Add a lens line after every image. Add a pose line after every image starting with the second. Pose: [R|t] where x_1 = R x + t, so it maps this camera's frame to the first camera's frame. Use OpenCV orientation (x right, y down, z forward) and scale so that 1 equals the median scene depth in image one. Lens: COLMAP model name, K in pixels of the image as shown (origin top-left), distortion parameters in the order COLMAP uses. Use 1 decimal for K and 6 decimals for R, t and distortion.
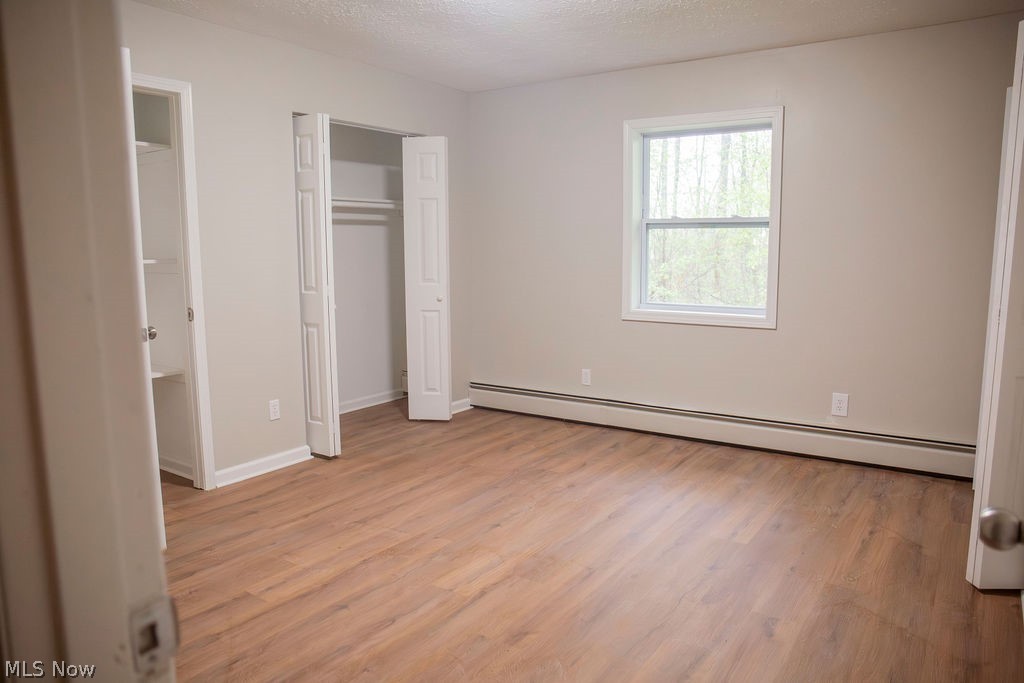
lens RADIAL K [[704.8, 0, 507.9], [0, 704.8, 344.8], [0, 0, 1]] dist [-0.117018, 0.099111]
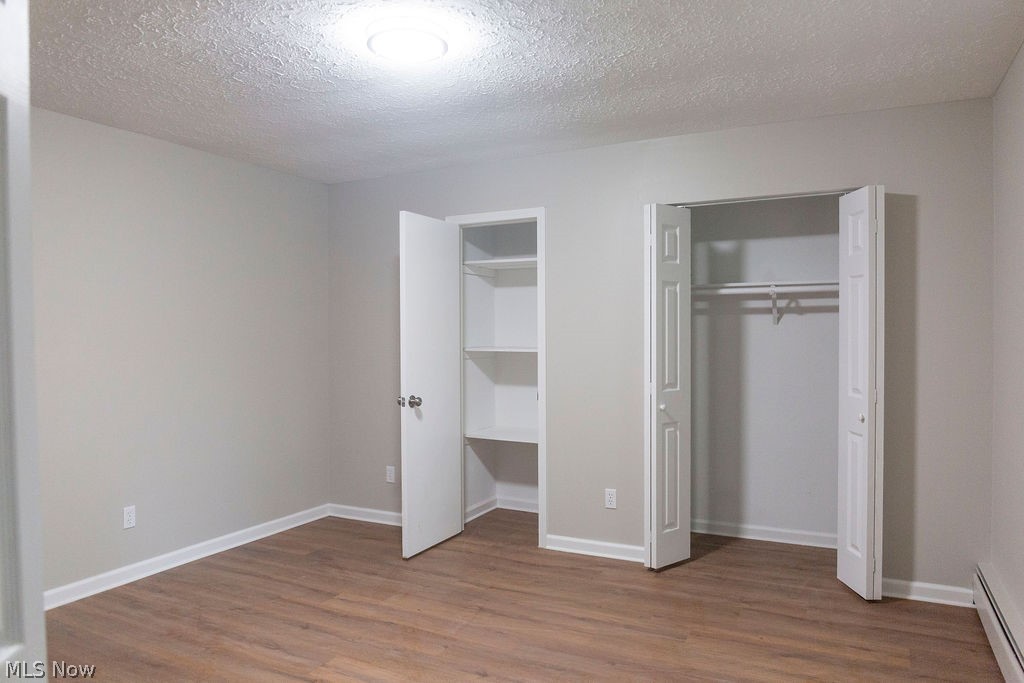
lens RADIAL K [[677.2, 0, 512.0], [0, 677.2, 341.5], [0, 0, 1]] dist [-0.026254, -0.002438]
pose [[0.139657, 0.017253, -0.990050, 0.714920], [-0.131258, 0.991348, -0.001239, -0.132076], [0.981462, 0.130125, 0.140713, 0.785901]]
